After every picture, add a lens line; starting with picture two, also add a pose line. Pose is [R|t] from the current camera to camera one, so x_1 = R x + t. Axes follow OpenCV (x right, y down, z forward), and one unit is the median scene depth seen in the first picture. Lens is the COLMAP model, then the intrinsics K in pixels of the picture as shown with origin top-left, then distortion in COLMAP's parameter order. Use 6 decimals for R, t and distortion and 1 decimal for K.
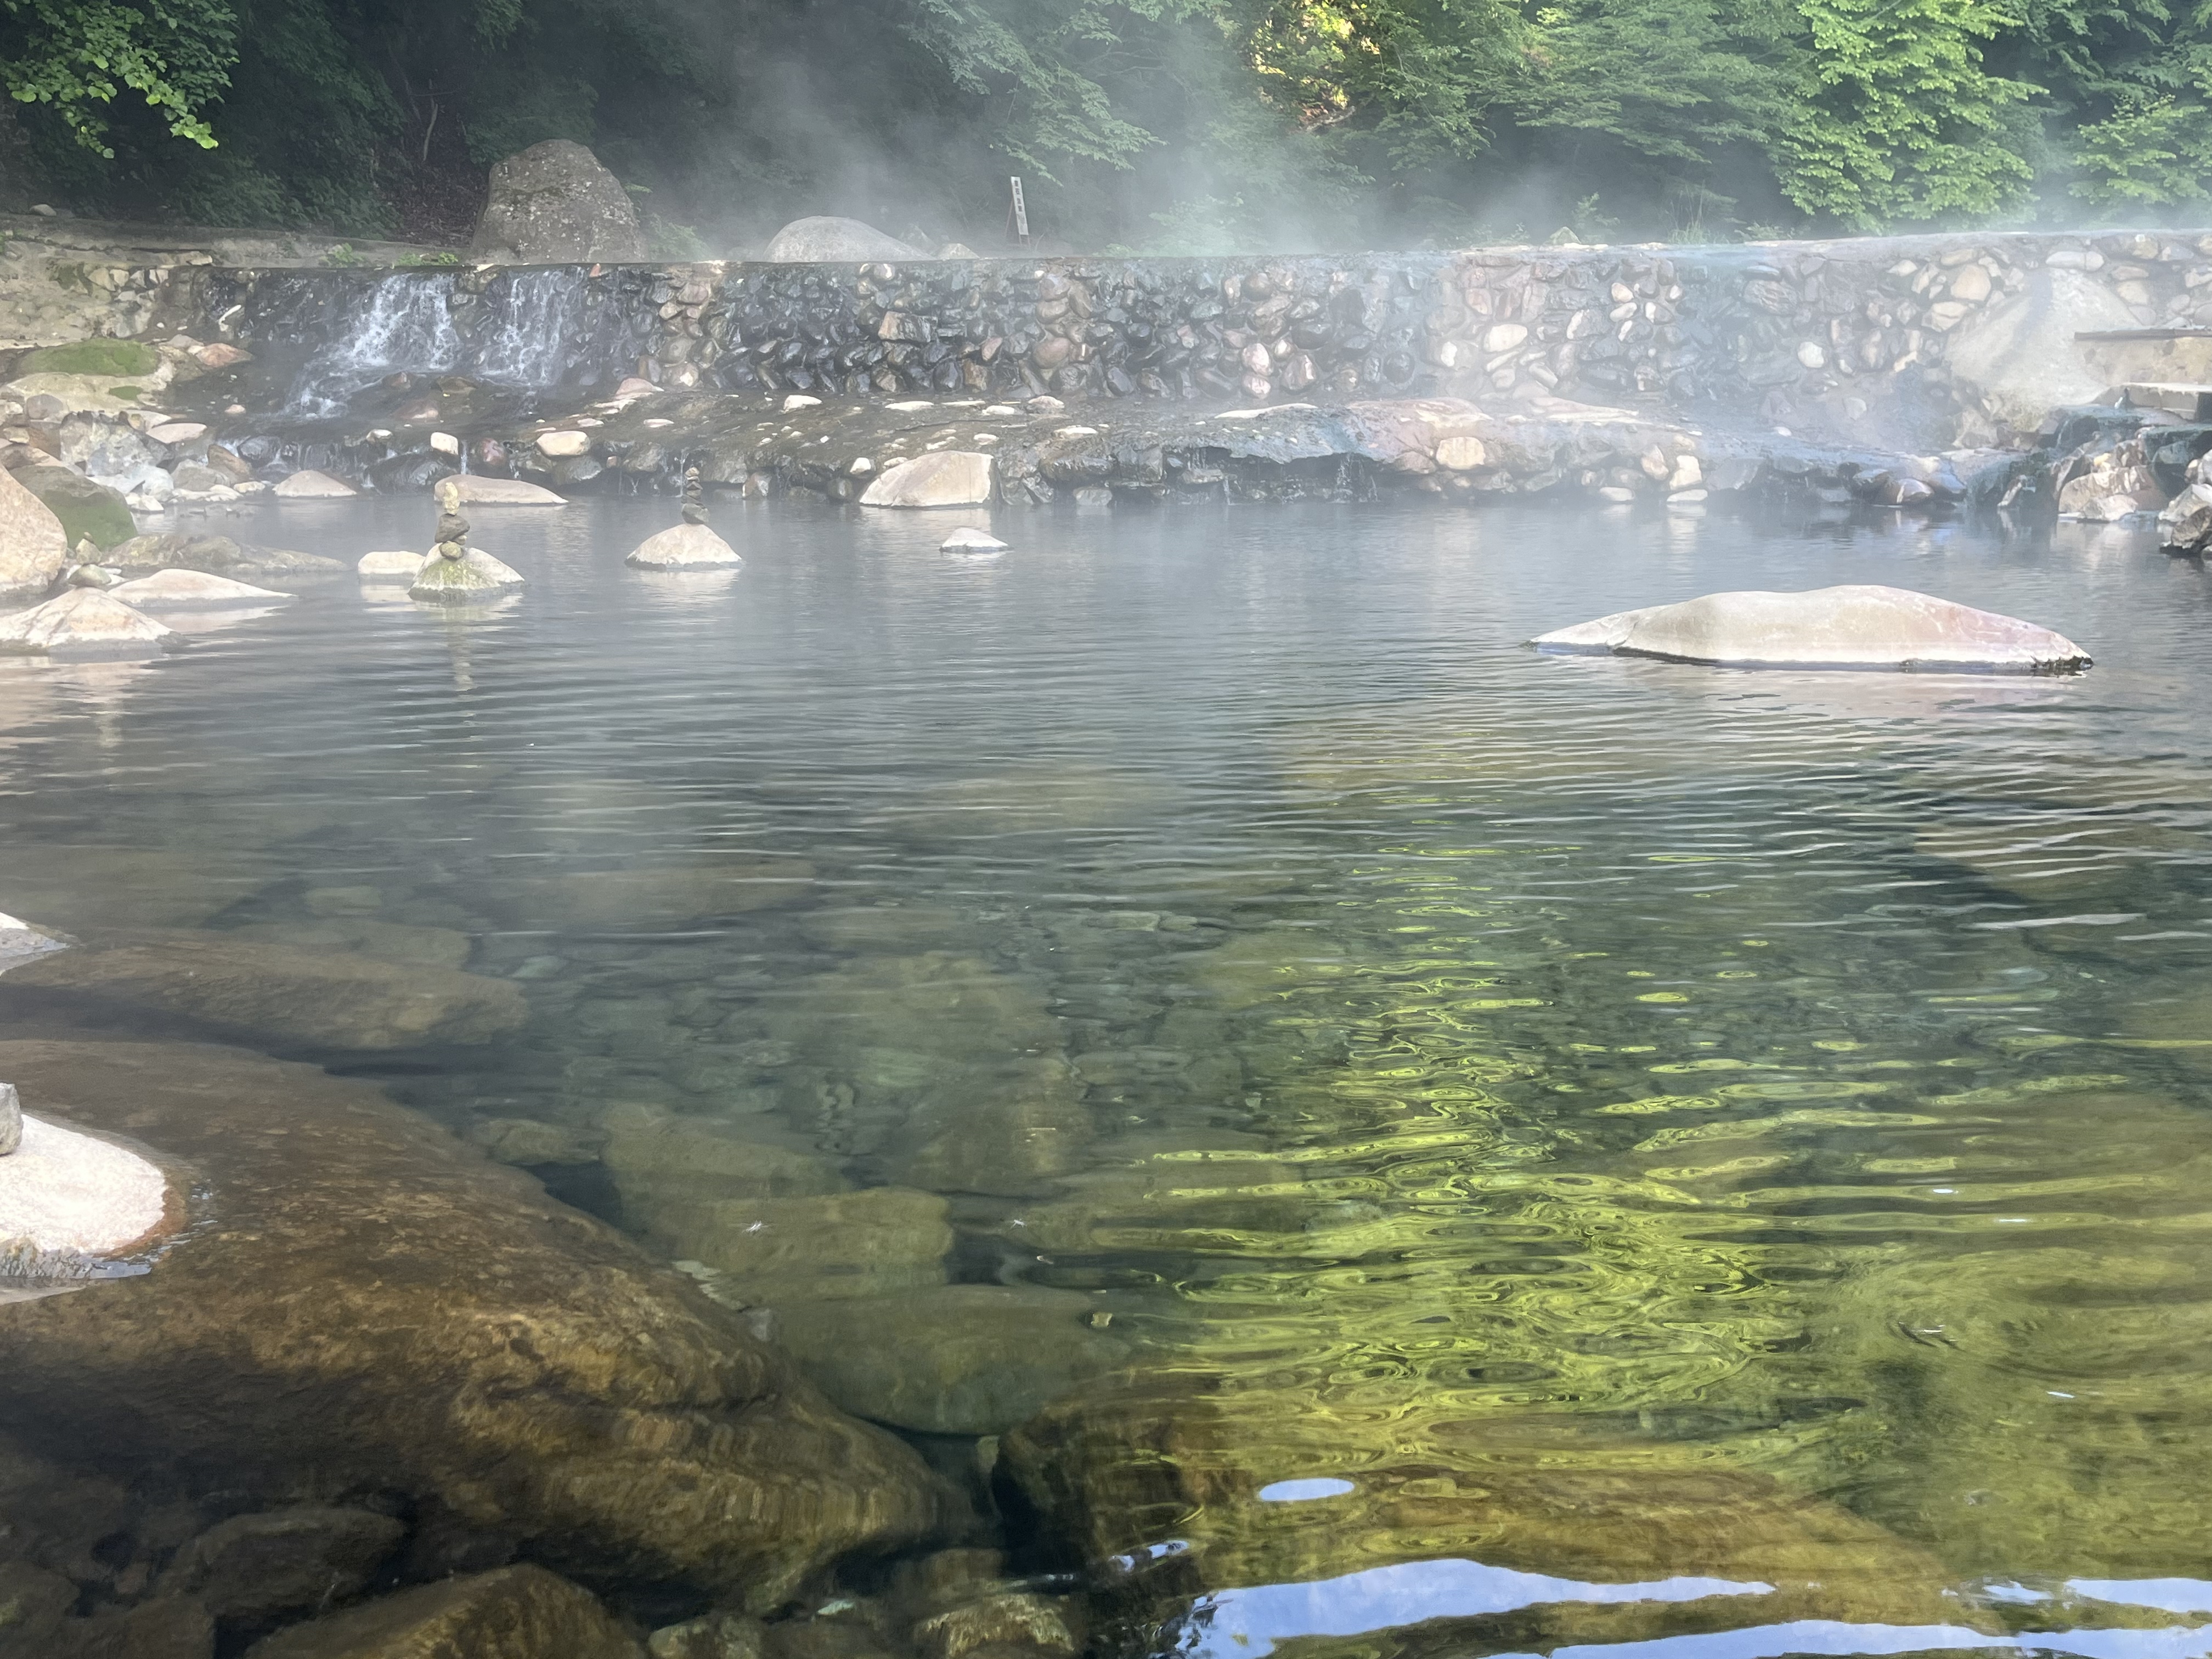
lens RADIAL K [[1945.8, 0, 1106.0], [0, 1945.8, 829.5], [0, 0, 1]] dist [0.036051, -0.019979]
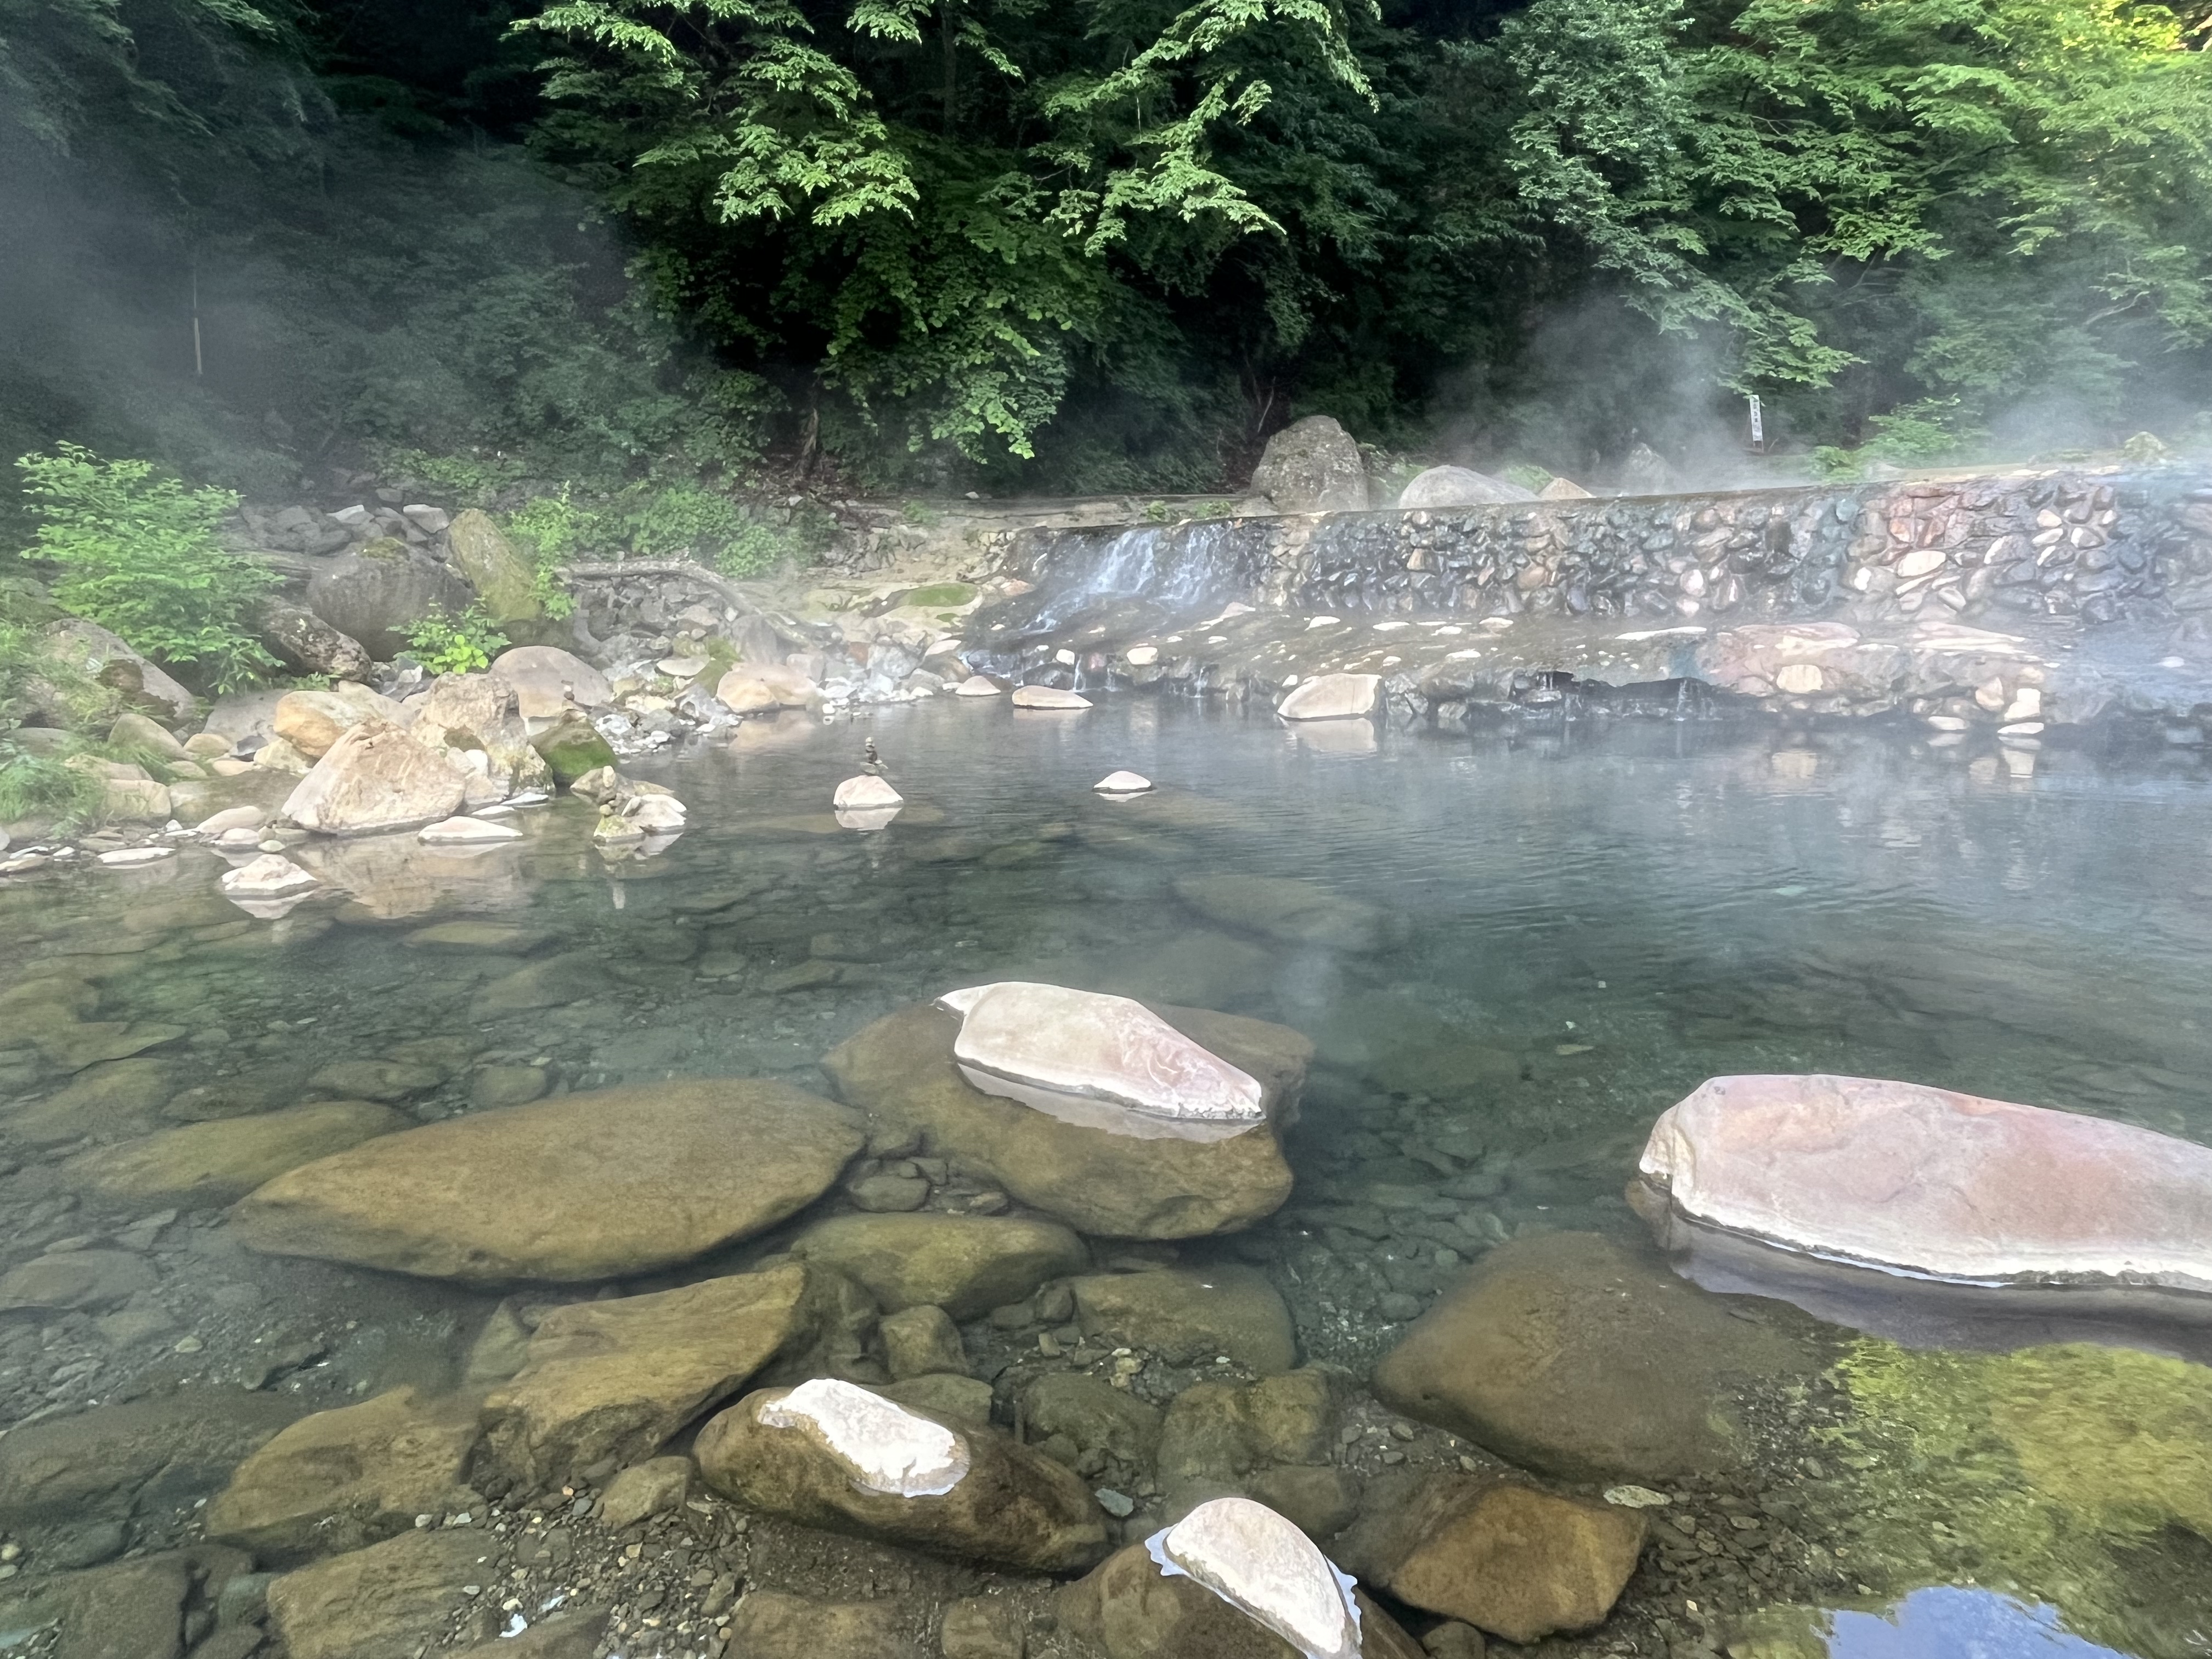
lens RADIAL K [[1402.1, 0, 1106.0], [0, 1402.1, 829.5], [0, 0, 1]] dist [-0.003888, -0.003701]
pose [[0.846569, 0.074857, -0.526989, 0.243225], [-0.086591, 0.996241, 0.002411, -0.067054], [0.525189, 0.043592, 0.849869, 0.106395]]
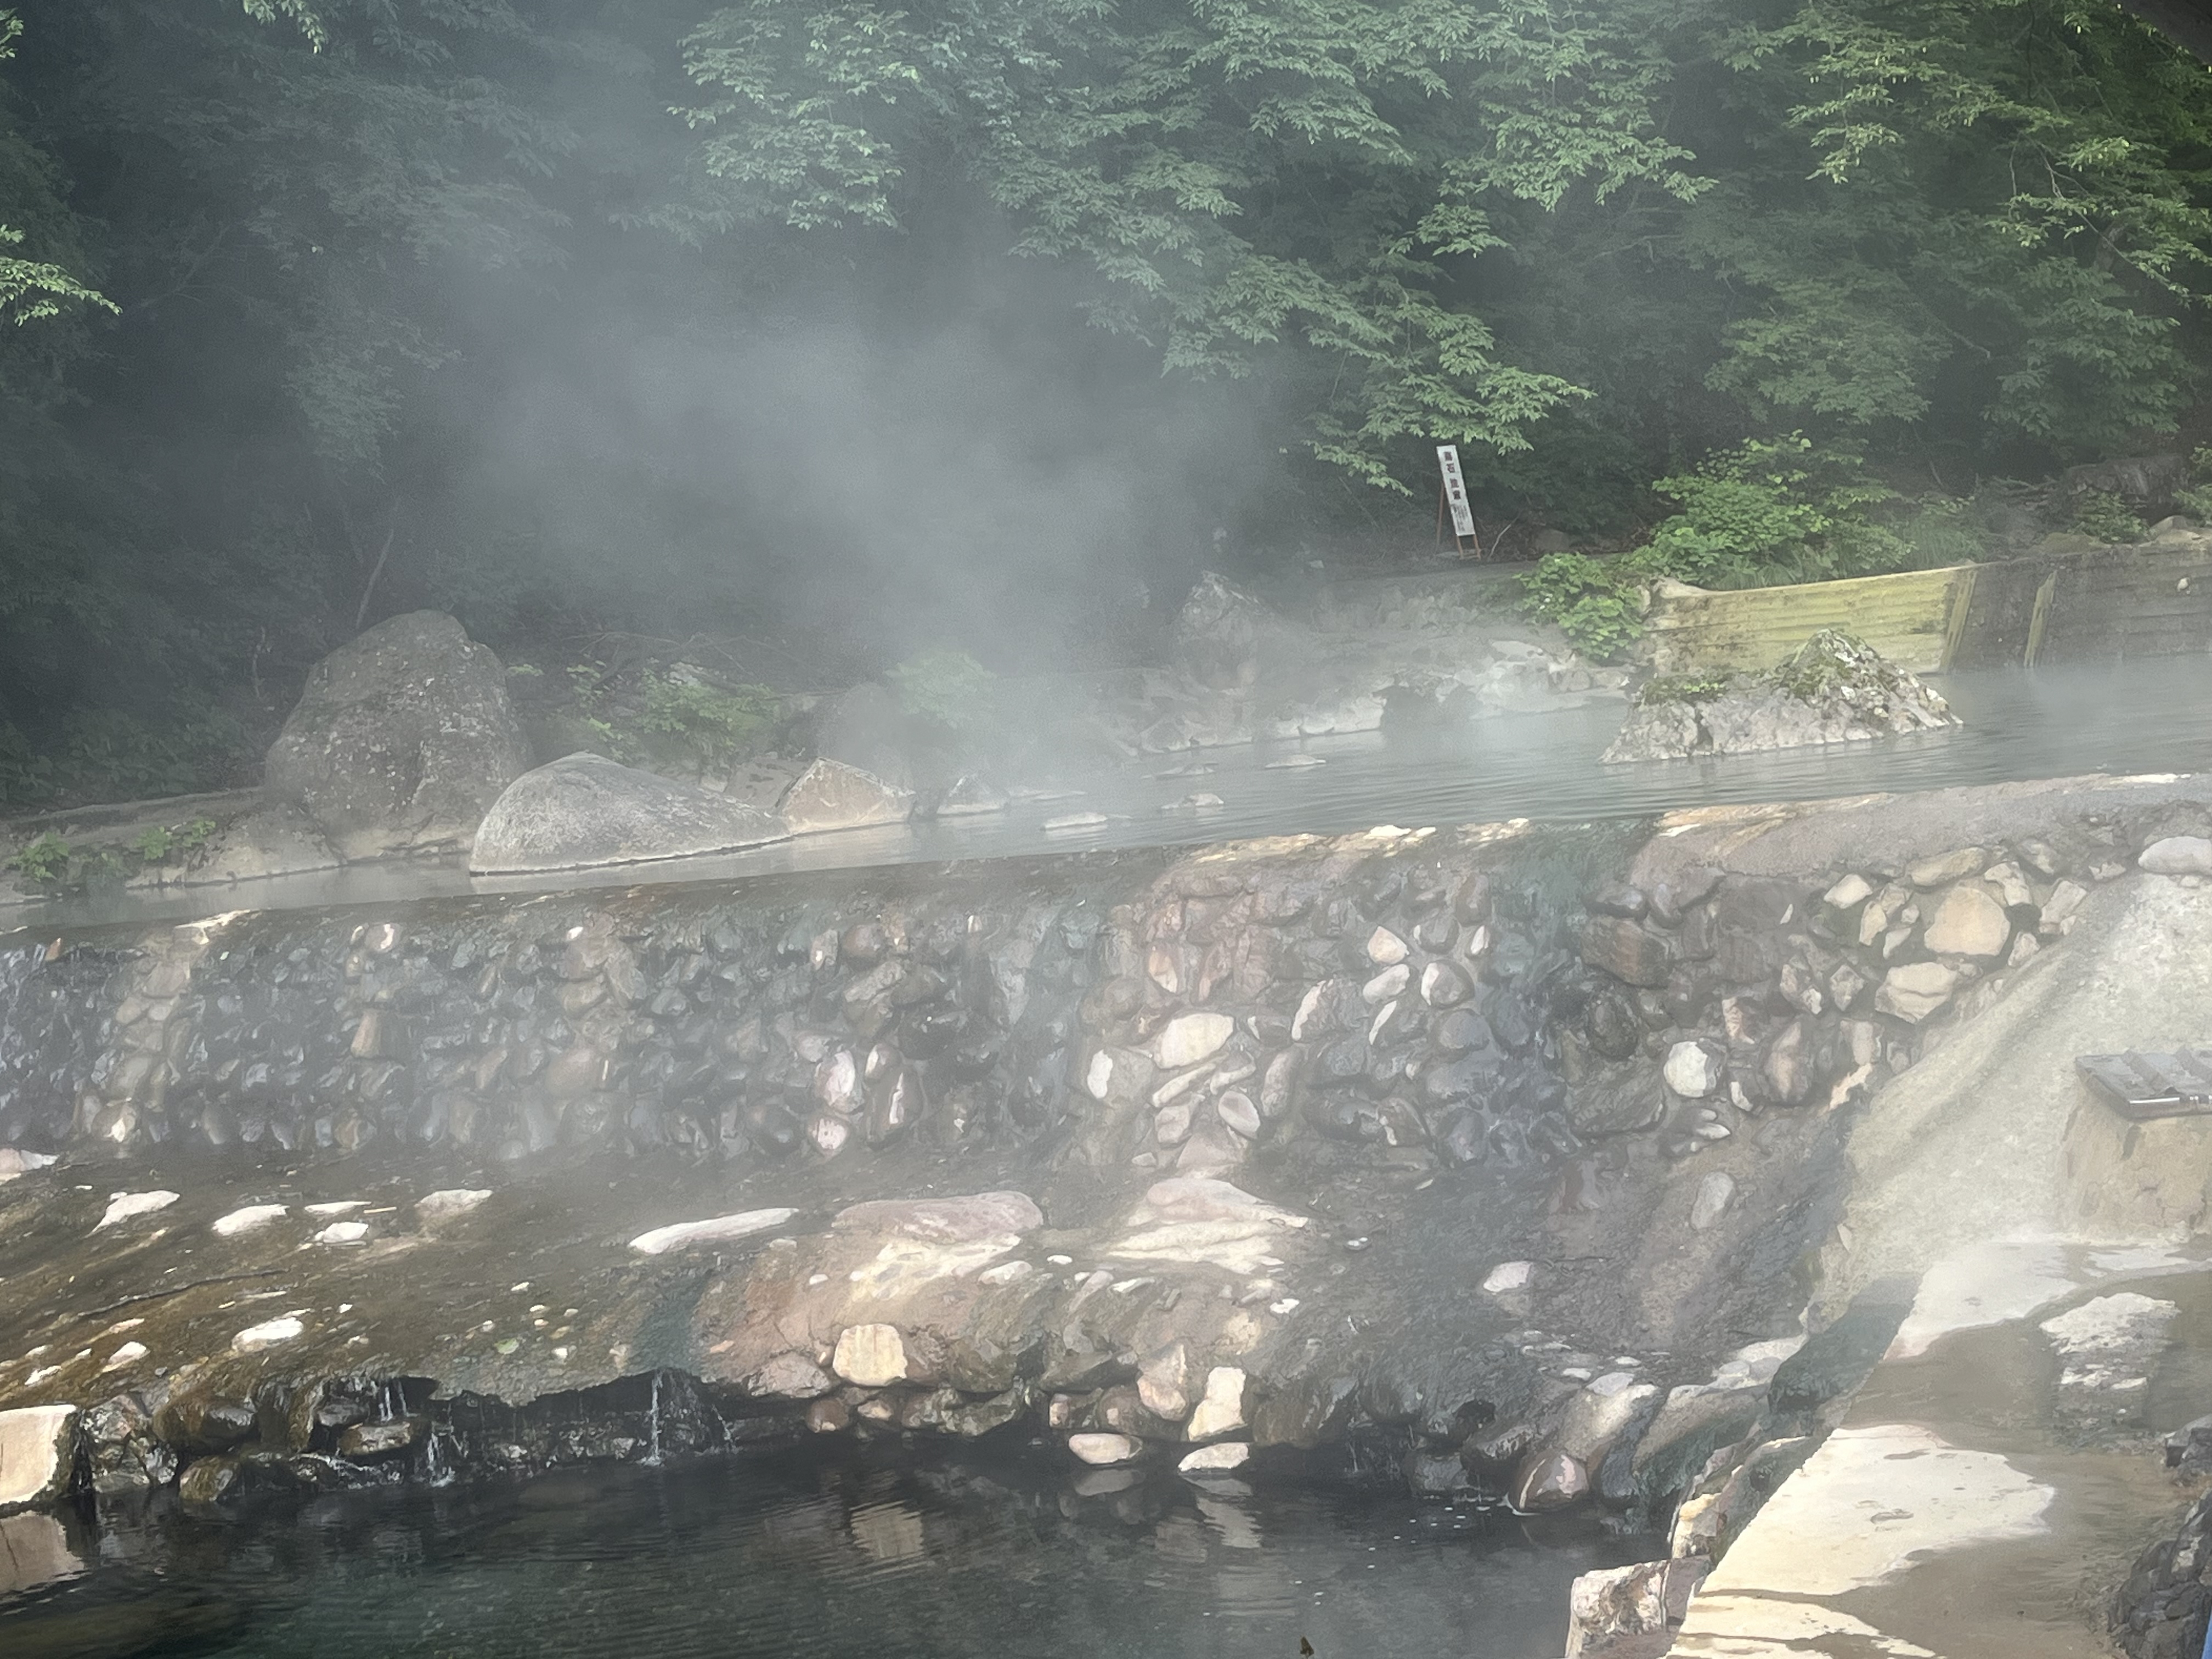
lens RADIAL K [[3122.5, 0, 1106.0], [0, 3122.5, 829.5], [0, 0, 1]] dist [0.112097, -0.025335]
pose [[0.931041, -0.085420, -0.354777, 0.493916], [0.032233, 0.987668, -0.153212, -0.178904], [0.363489, 0.131211, 0.922312, 0.193107]]
